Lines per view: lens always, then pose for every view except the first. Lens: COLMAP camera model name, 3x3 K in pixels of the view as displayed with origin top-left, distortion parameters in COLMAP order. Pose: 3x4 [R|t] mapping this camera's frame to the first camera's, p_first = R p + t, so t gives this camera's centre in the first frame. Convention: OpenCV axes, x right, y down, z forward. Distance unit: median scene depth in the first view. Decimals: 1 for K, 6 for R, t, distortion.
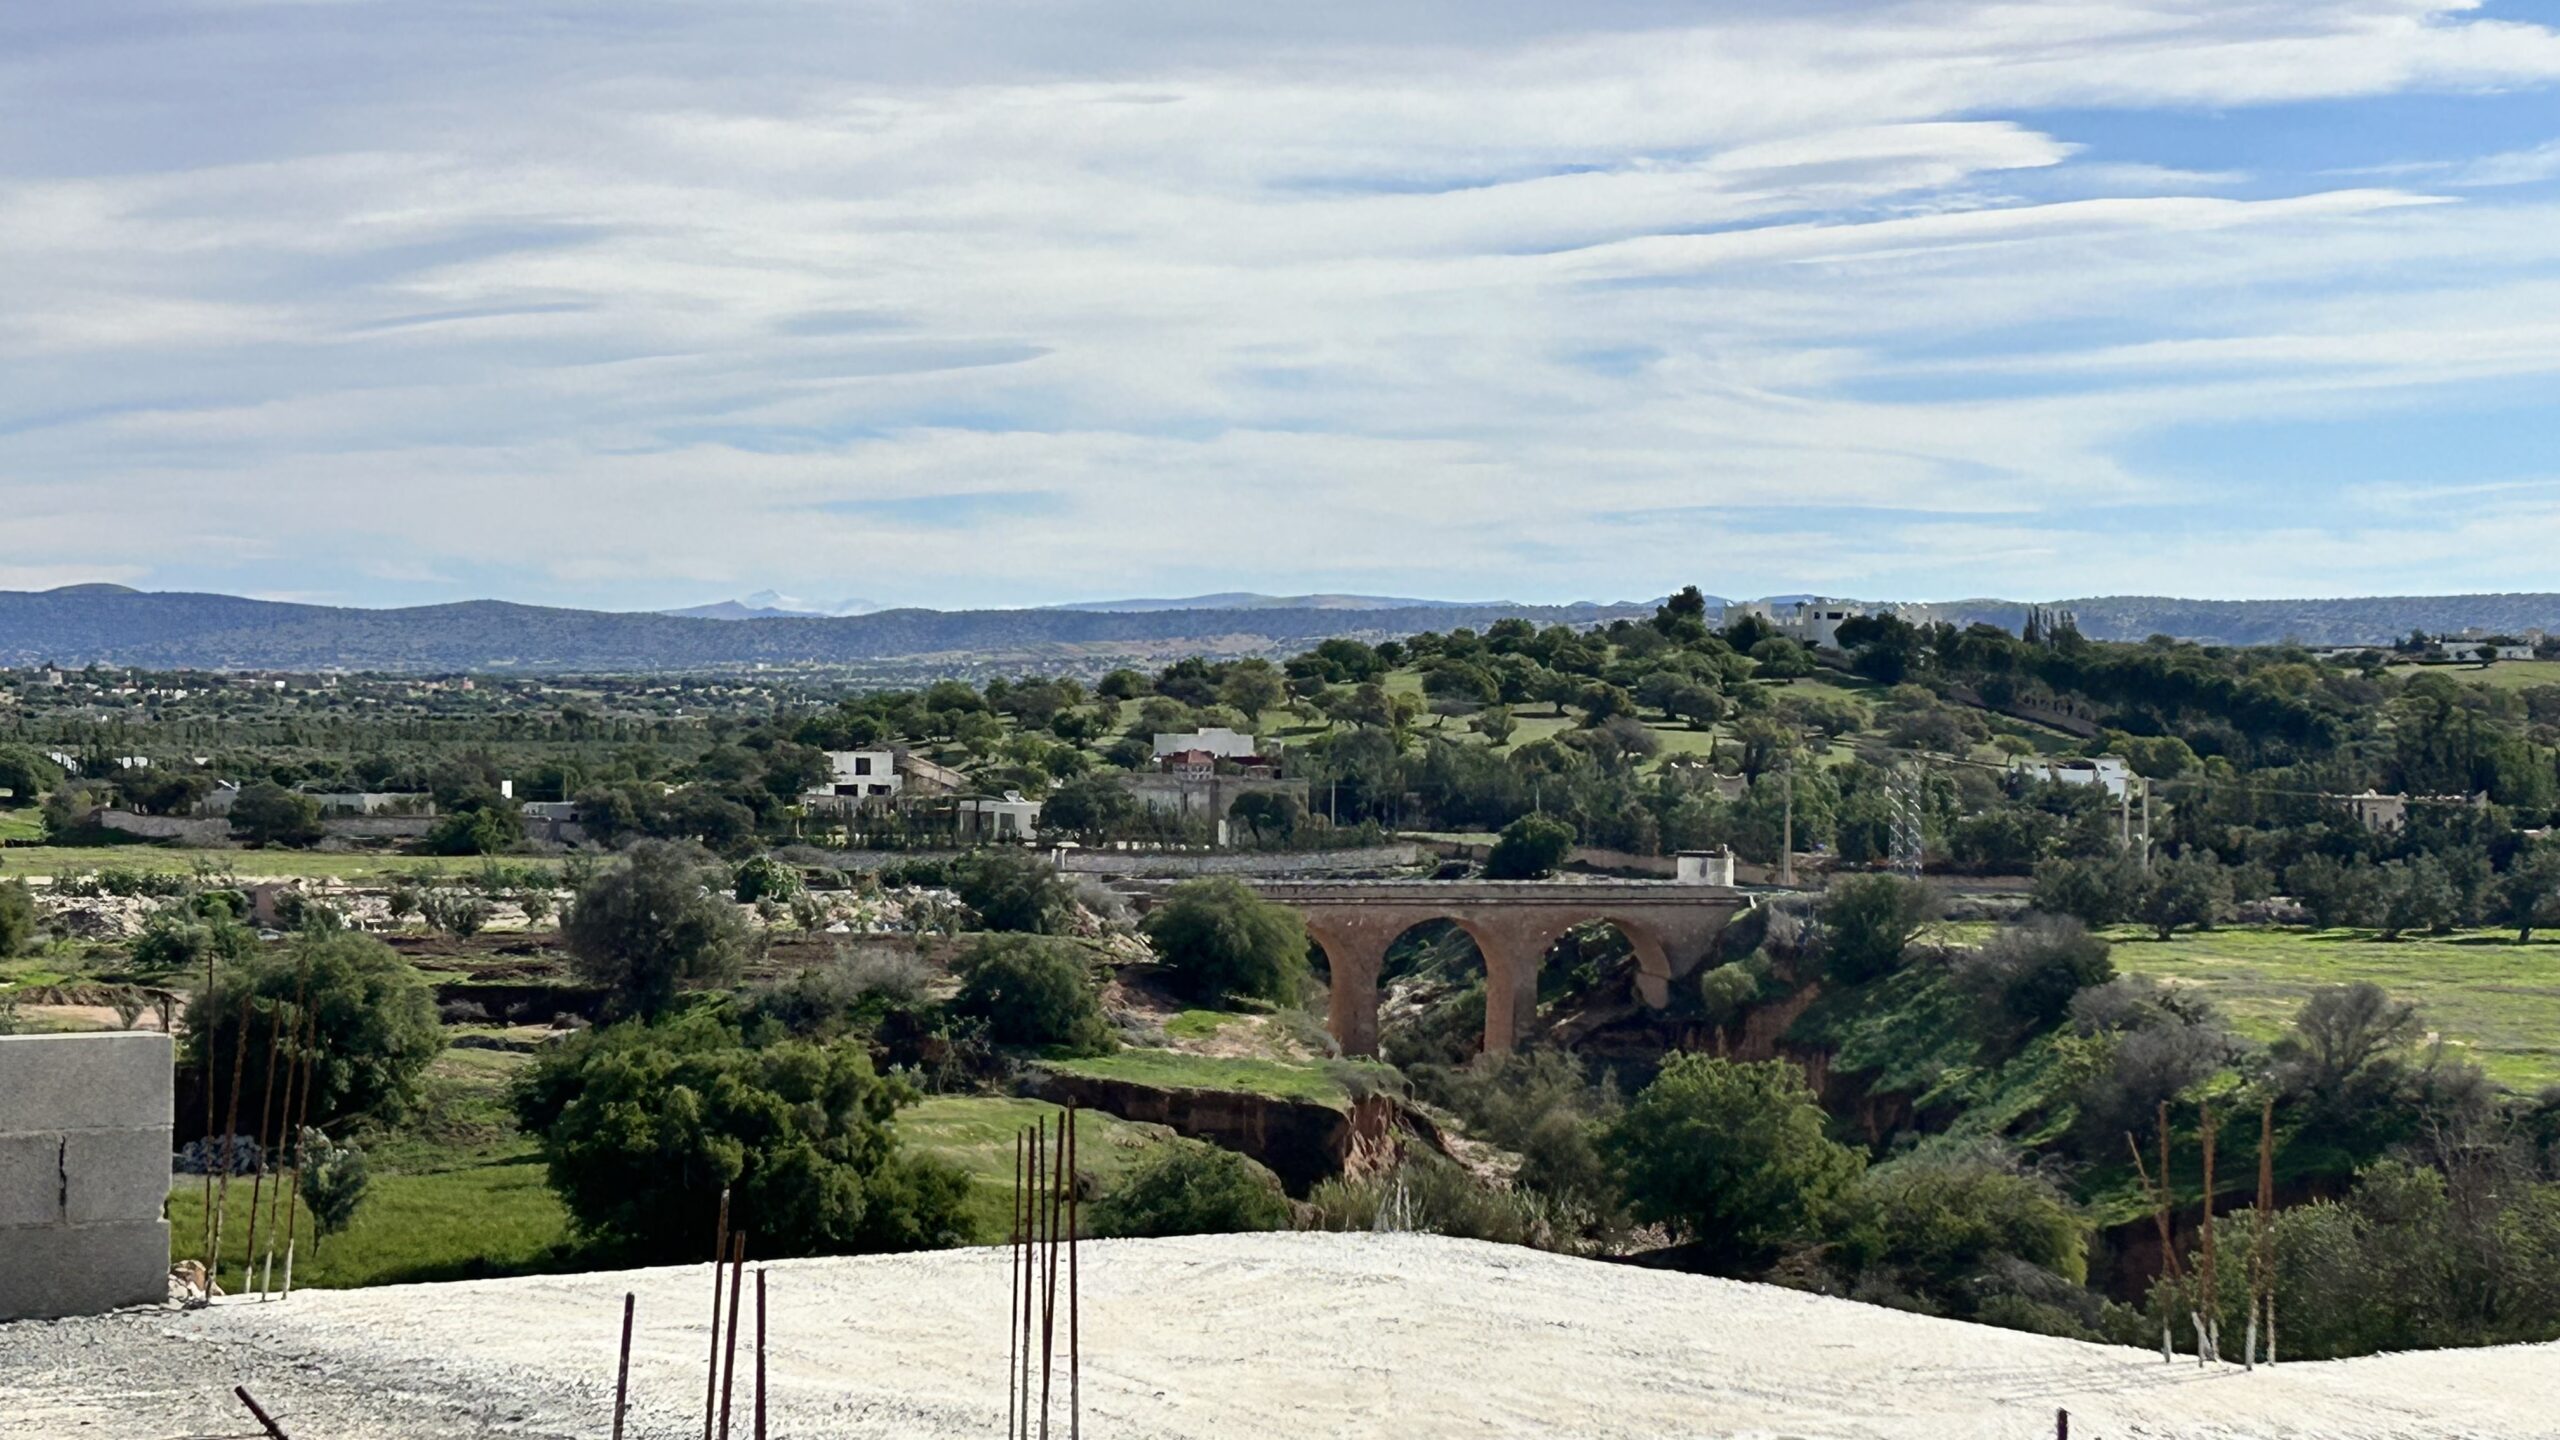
lens RADIAL K [[5211.5, 0, 1276.0], [0, 5211.5, 710.4], [0, 0, 1]] dist [0.218413, -0.503788]
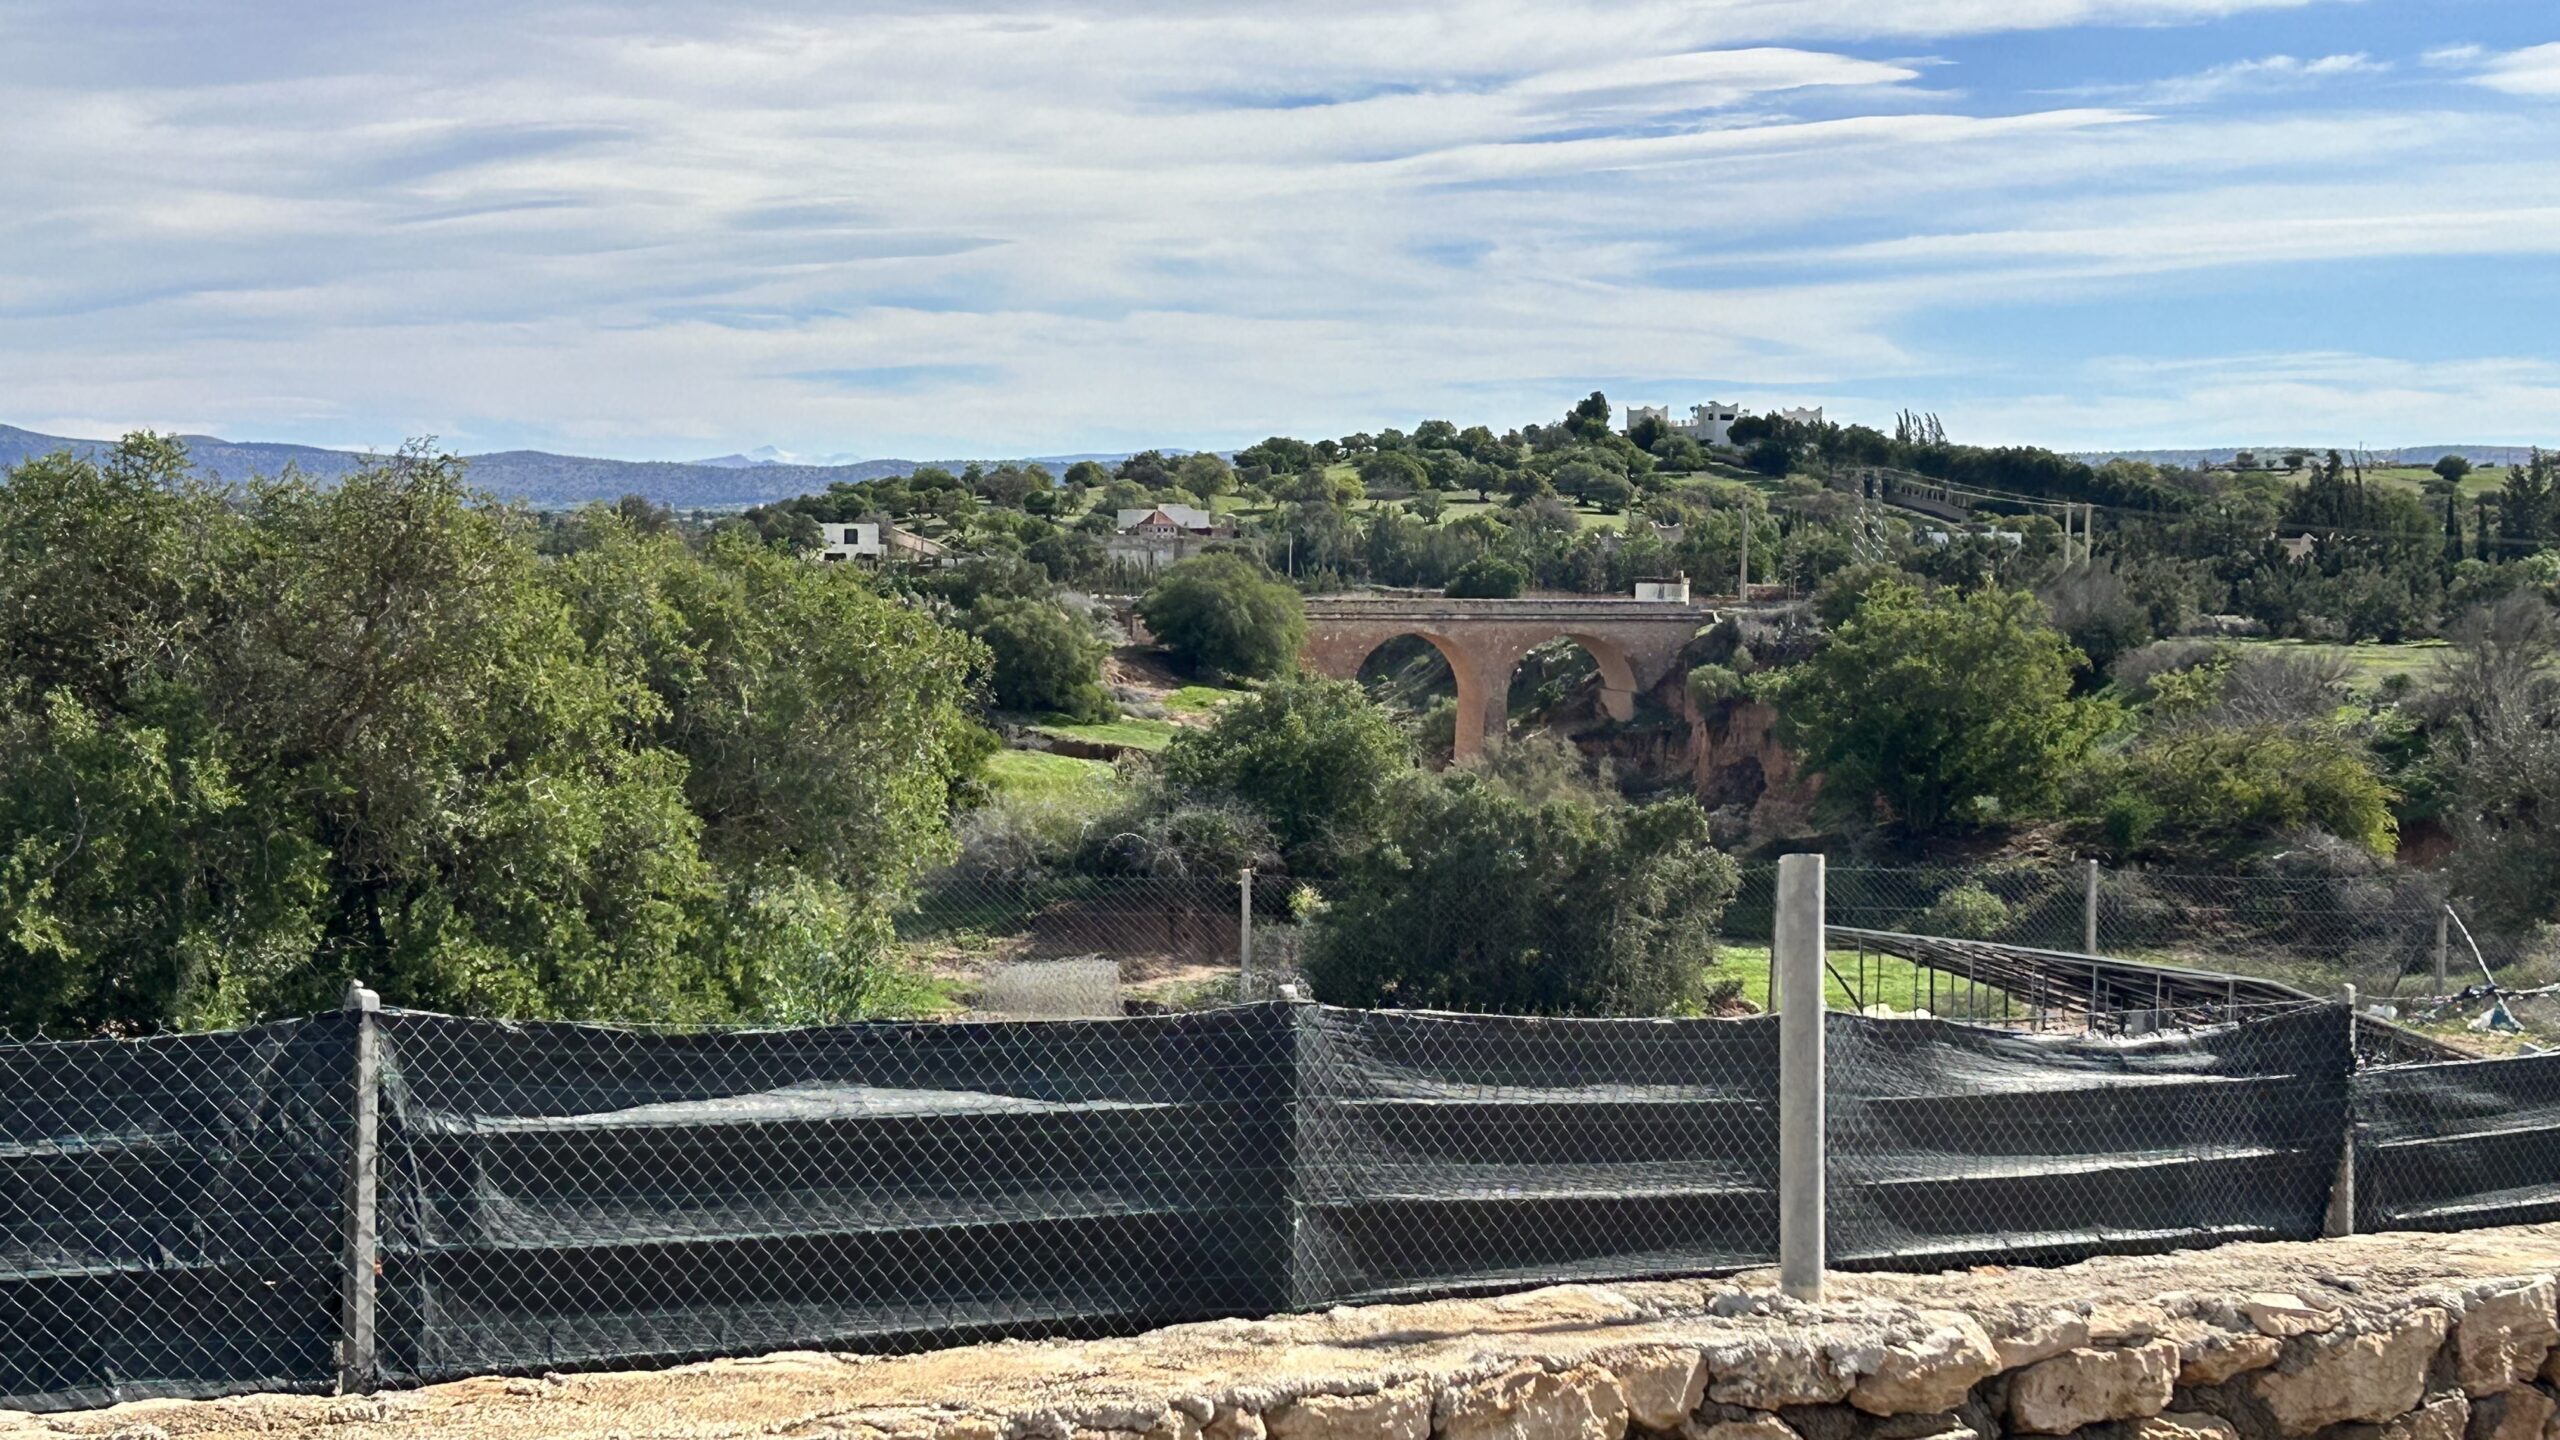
lens RADIAL K [[4346.7, 0, 1281.3], [0, 4346.7, 720.7], [0, 0, 1]] dist [0.195953, 0.009443]
pose [[0.999798, 0.002410, 0.019959, -0.009695], [-0.003115, 0.999369, 0.035381, 0.021936], [-0.019862, -0.035436, 0.999175, 0.115947]]
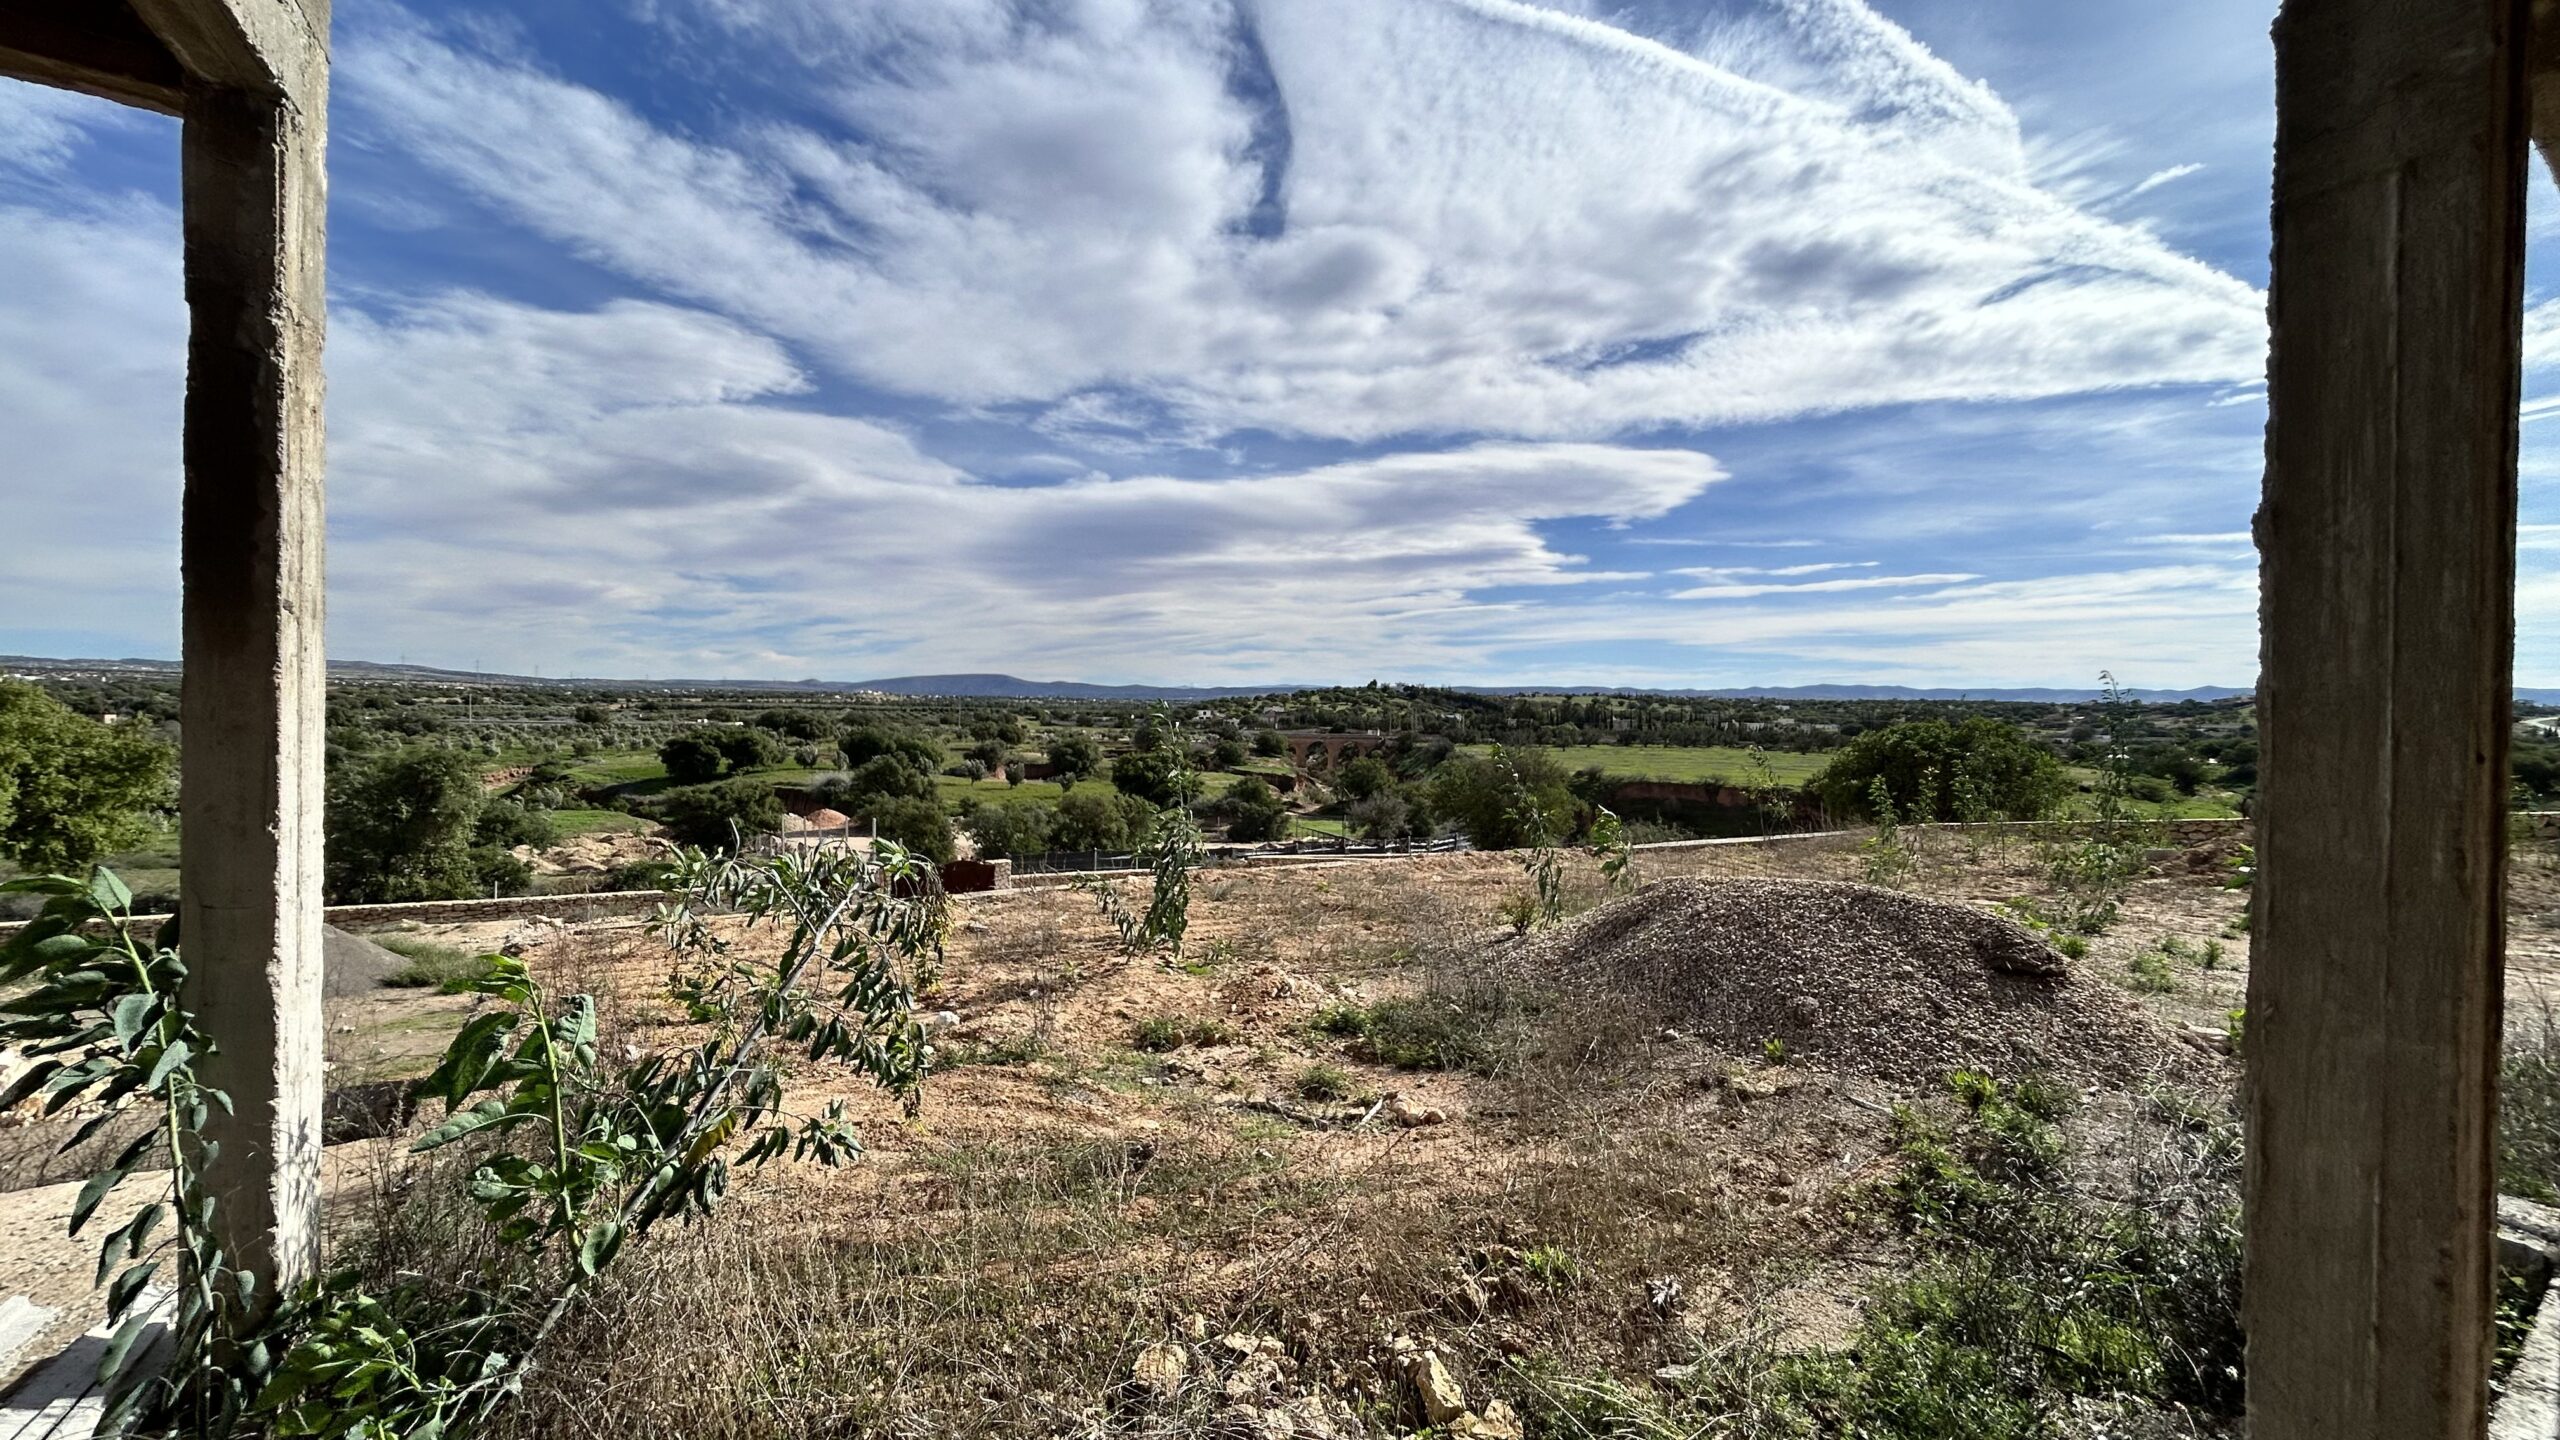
lens RADIAL K [[1040.2, 0, 1278.8], [0, 1040.2, 711.9], [0, 0, 1]] dist [-0.002996, -0.000170]
pose [[0.999851, 0.008130, -0.015246, 0.007490], [-0.008090, 0.999964, 0.002638, 0.008307], [0.015267, -0.002514, 0.999880, 0.027453]]
